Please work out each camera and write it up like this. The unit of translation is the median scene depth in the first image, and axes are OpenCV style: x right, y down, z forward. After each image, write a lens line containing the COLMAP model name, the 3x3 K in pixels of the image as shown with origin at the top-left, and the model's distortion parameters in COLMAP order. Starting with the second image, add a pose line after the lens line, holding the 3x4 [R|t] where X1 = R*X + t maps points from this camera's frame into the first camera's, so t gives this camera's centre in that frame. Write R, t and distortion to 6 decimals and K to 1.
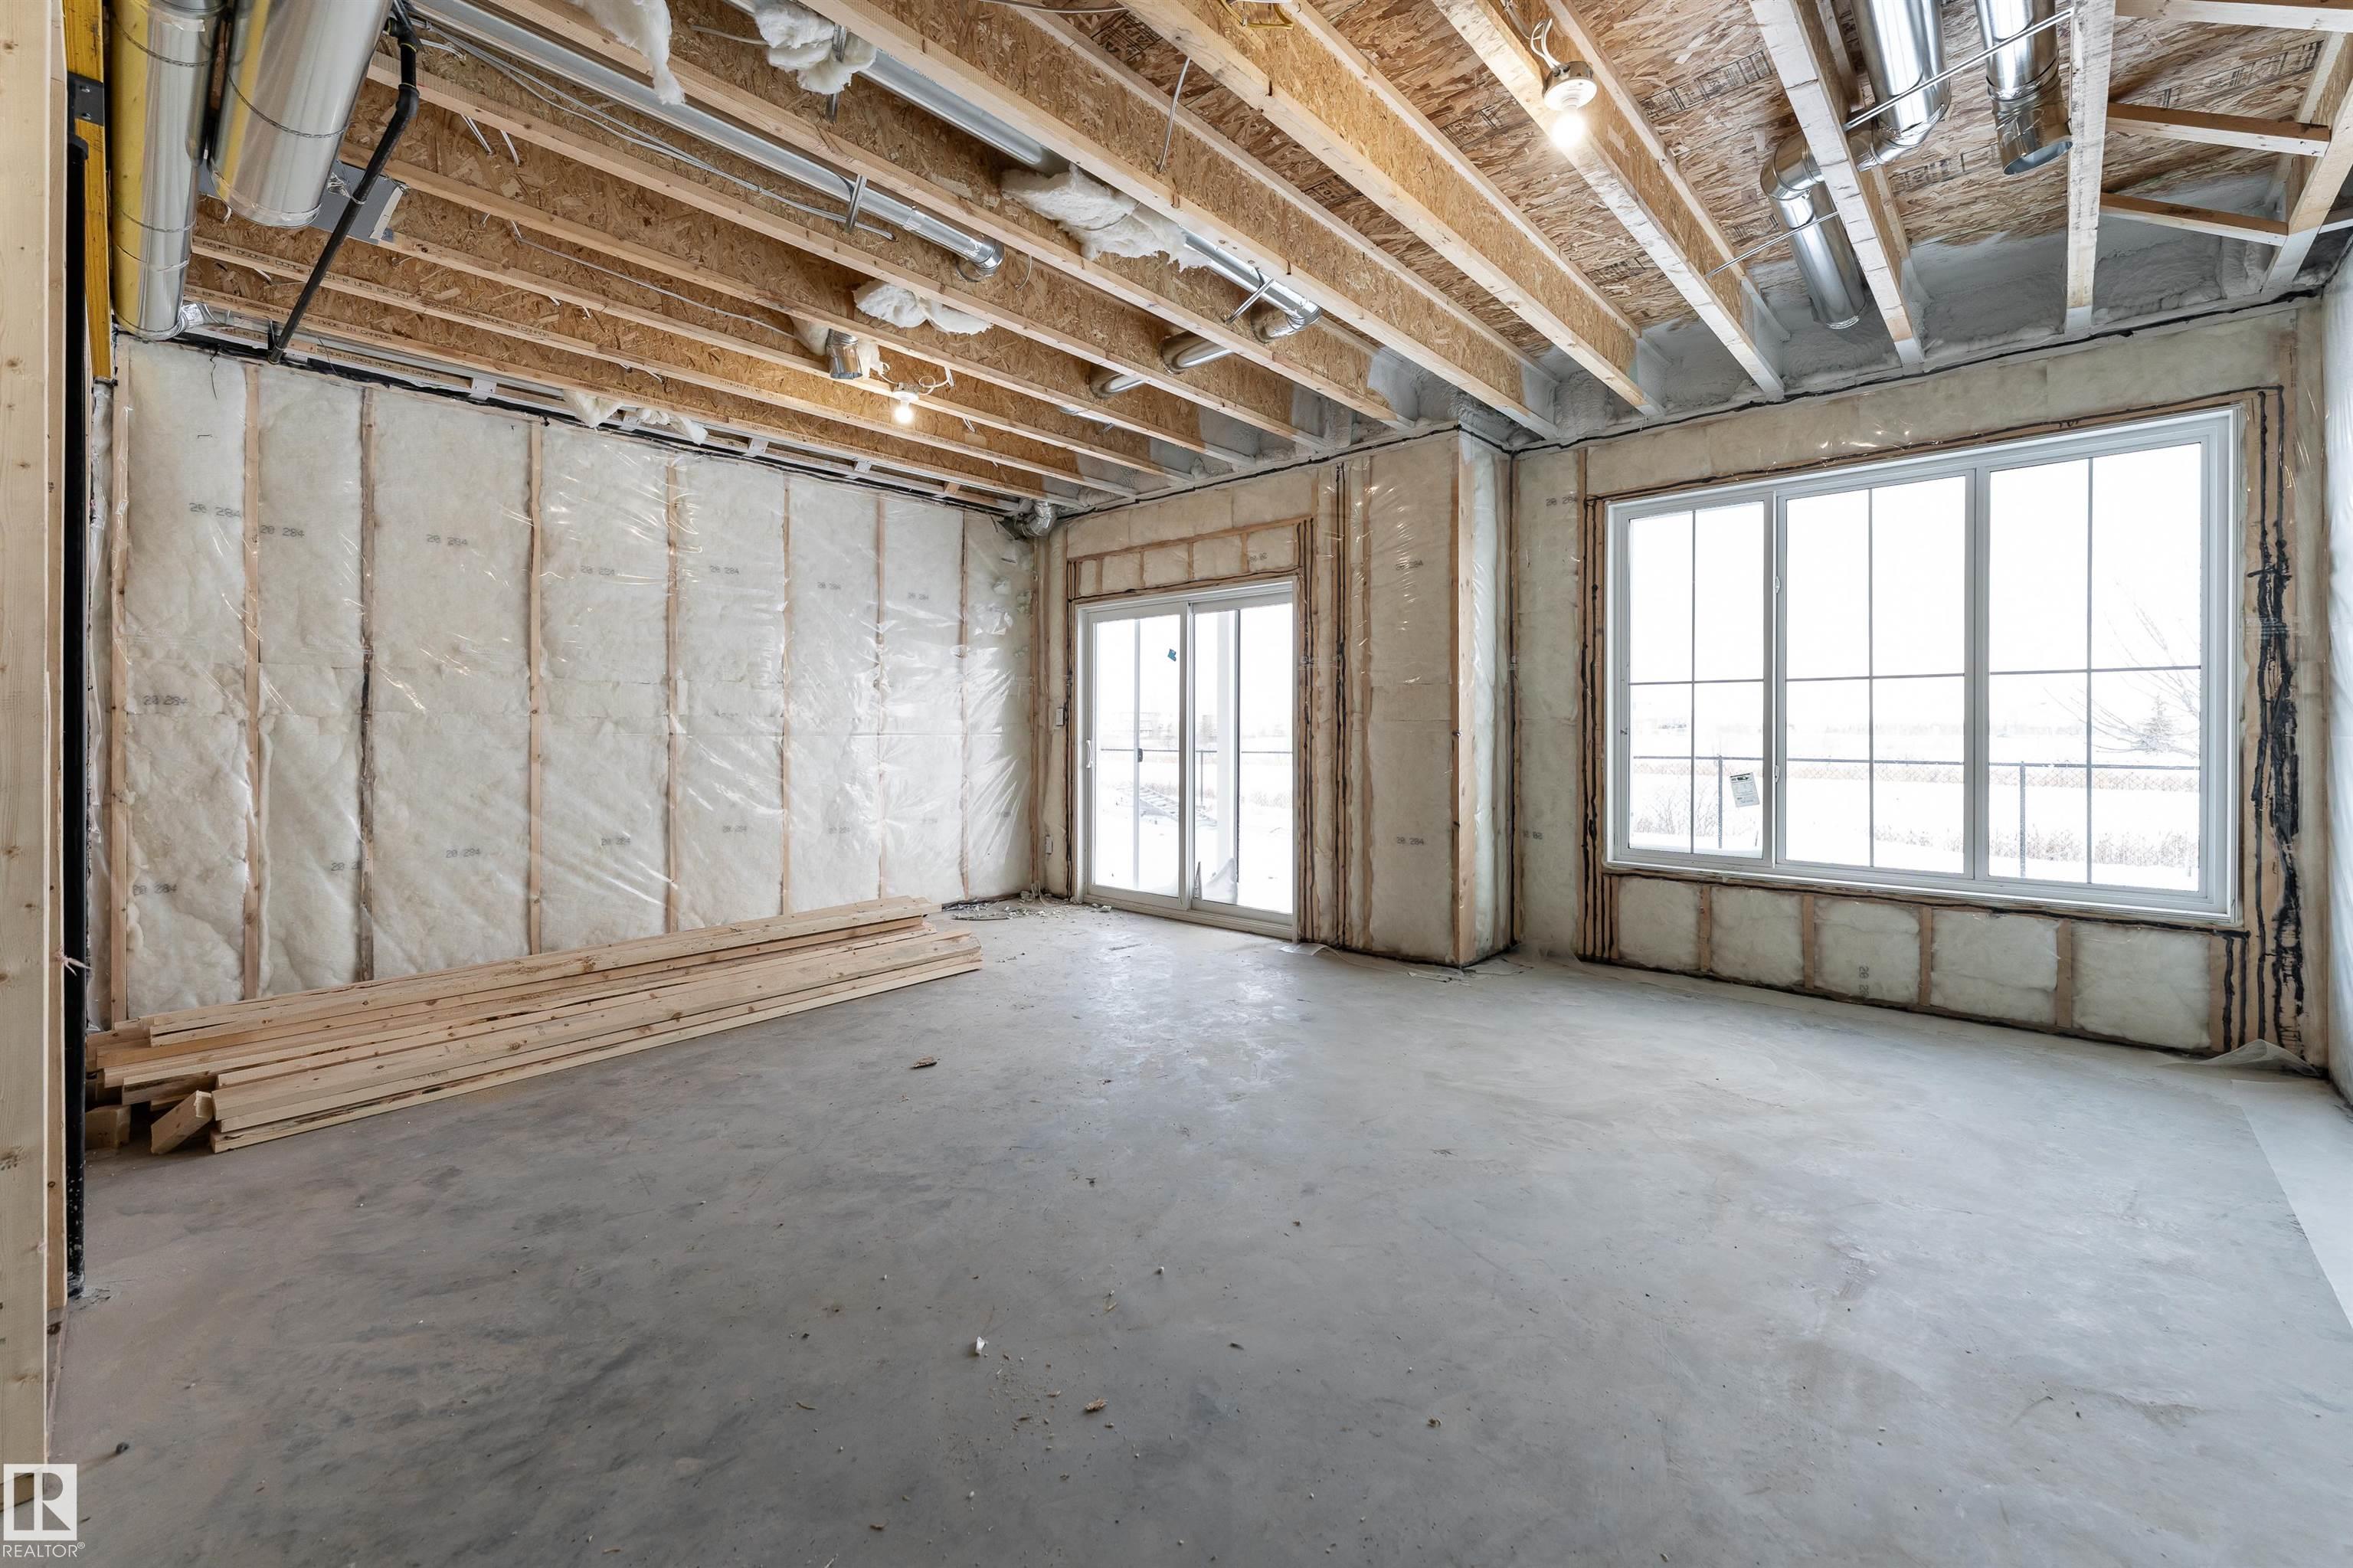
lens RADIAL K [[951.9, 0, 1149.1], [0, 951.9, 743.6], [0, 0, 1]] dist [0.001394, -0.000037]
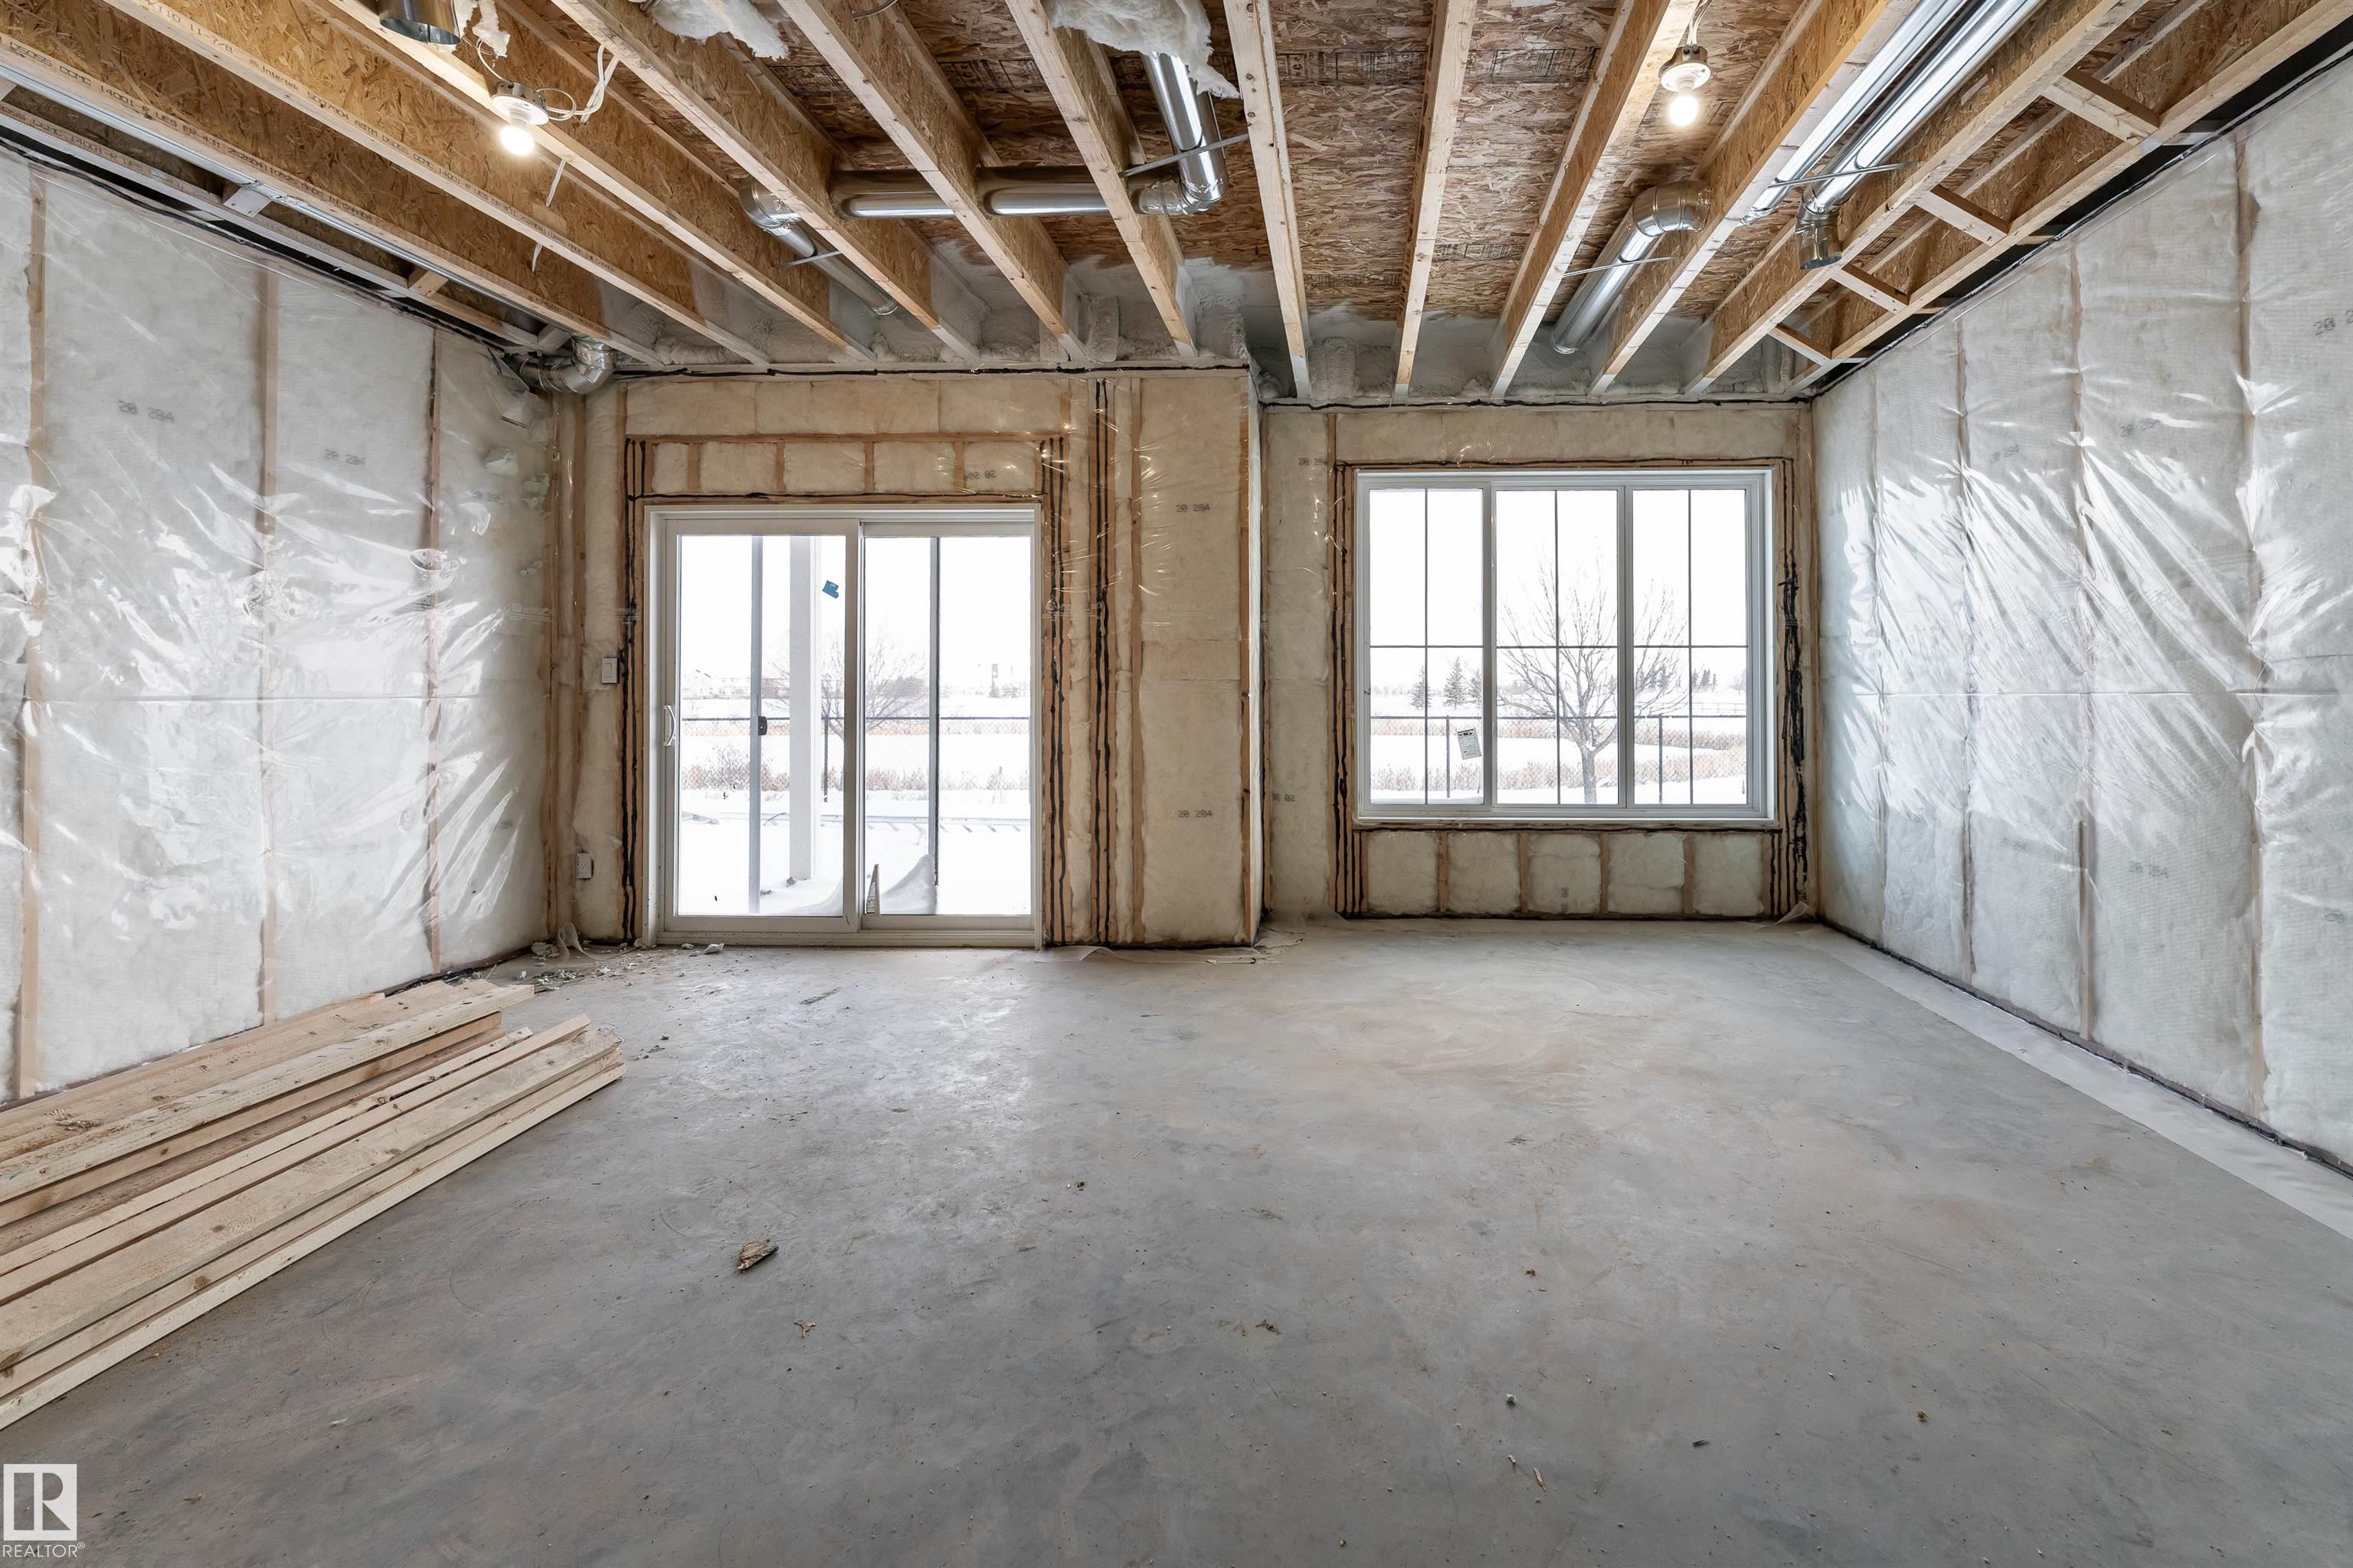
lens RADIAL K [[1019.3, 0, 1177.2], [0, 1019.3, 691.5], [0, 0, 1]] dist [0.002310, 0.000071]
pose [[0.750665, 0.000331, 0.660683, -0.361722], [0.009409, 0.999893, -0.011192, -0.002491], [-0.660617, 0.014617, 0.750581, 0.277271]]
